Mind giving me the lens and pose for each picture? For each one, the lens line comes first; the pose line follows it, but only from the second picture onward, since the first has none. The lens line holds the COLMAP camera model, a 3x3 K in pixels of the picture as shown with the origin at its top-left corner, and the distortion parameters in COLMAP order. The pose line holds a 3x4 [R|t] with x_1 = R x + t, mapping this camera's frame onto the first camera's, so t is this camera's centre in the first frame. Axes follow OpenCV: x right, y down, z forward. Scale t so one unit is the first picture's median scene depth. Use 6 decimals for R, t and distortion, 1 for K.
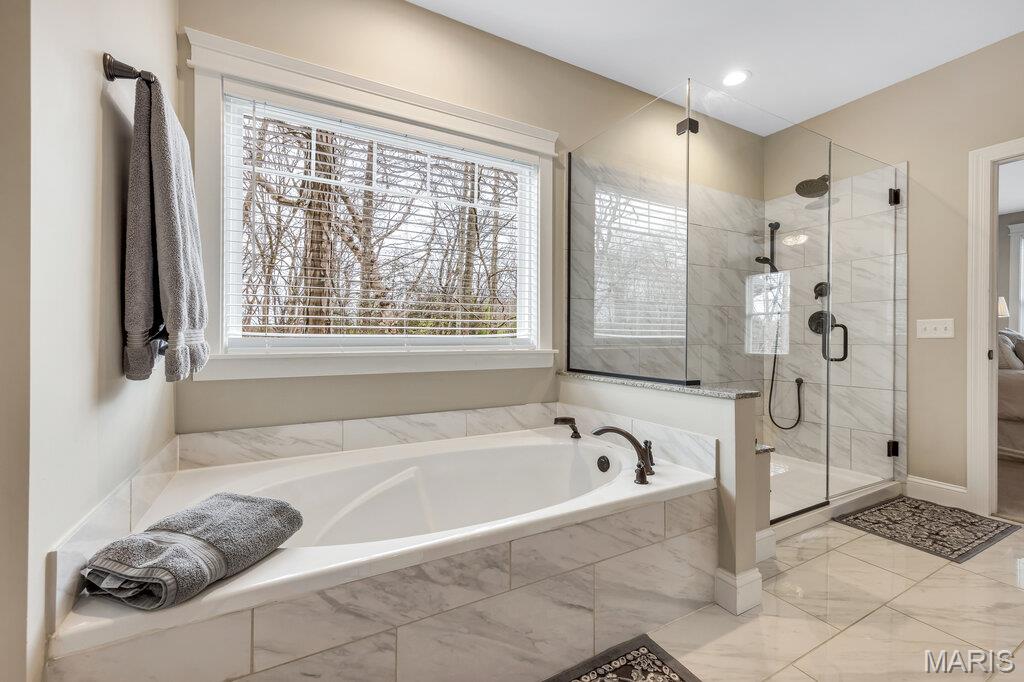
lens RADIAL K [[407.0, 0, 506.5], [0, 407.0, 337.1], [0, 0, 1]] dist [0.007061, -0.001022]
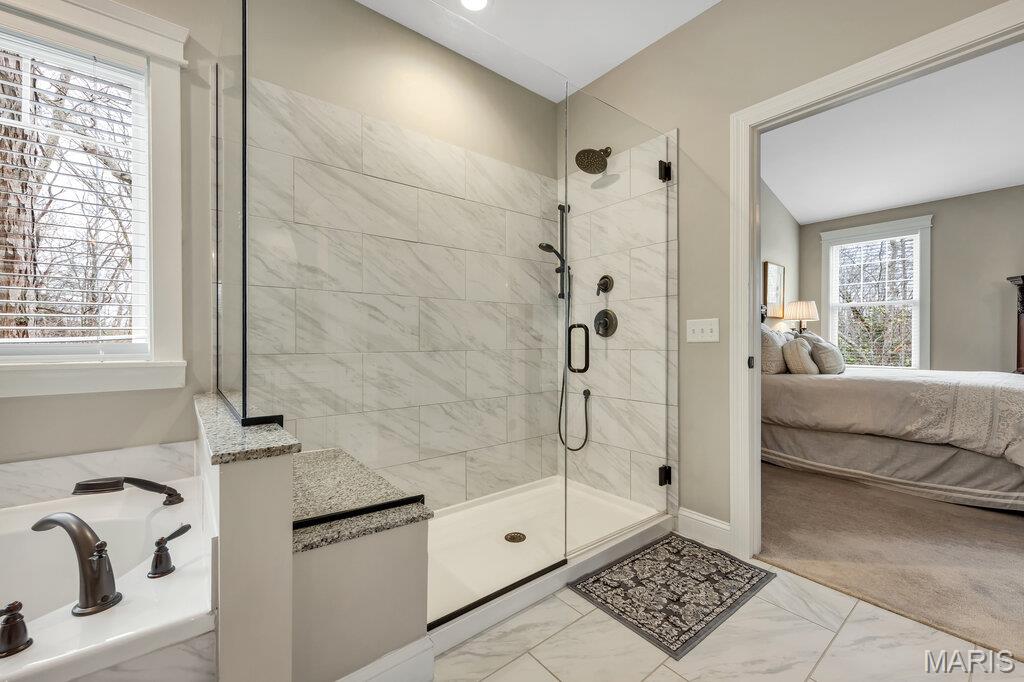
lens RADIAL K [[407.0, 0, 502.7], [0, 407.0, 340.0], [0, 0, 1]] dist [0.007061, -0.001022]
pose [[0.983345, -0.001372, 0.181742, 0.496186], [0.001807, 0.999996, -0.002229, -0.000457], [-0.181738, 0.002520, 0.983344, 0.261723]]
